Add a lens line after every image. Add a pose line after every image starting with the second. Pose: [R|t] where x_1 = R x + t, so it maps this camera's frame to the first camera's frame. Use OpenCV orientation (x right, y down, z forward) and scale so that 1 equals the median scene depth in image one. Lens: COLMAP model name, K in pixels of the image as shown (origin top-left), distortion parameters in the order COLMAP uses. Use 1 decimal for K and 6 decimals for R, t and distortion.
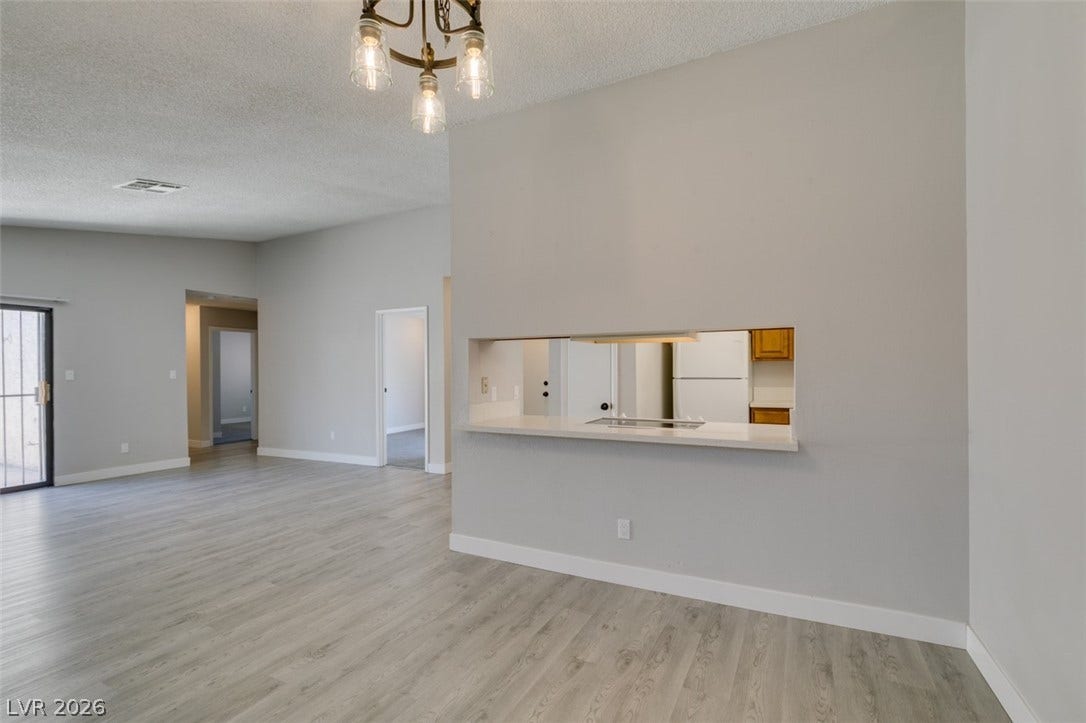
lens RADIAL K [[486.6, 0, 538.4], [0, 486.6, 369.0], [0, 0, 1]] dist [0.004154, -0.000645]
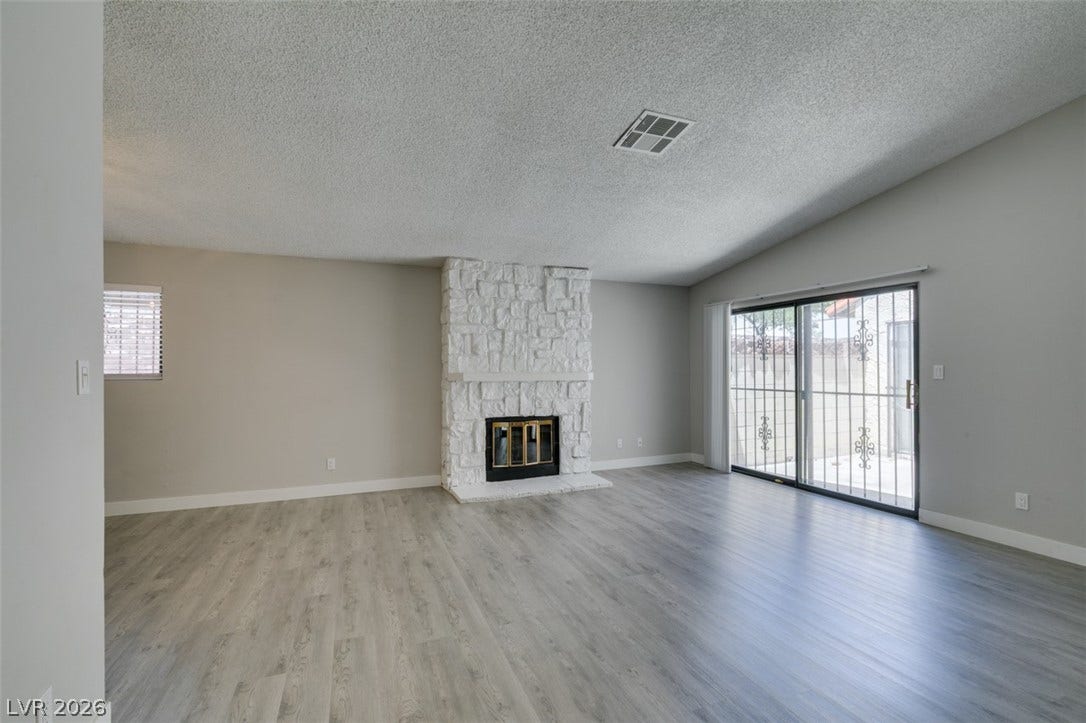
lens RADIAL K [[486.6, 0, 539.6], [0, 486.6, 365.9], [0, 0, 1]] dist [0.004154, -0.000645]
pose [[-0.649929, 0.004429, -0.759982, -0.069200], [0.009878, 0.999948, -0.002620, 0.000896], [0.759931, -0.009210, -0.649939, 1.313369]]
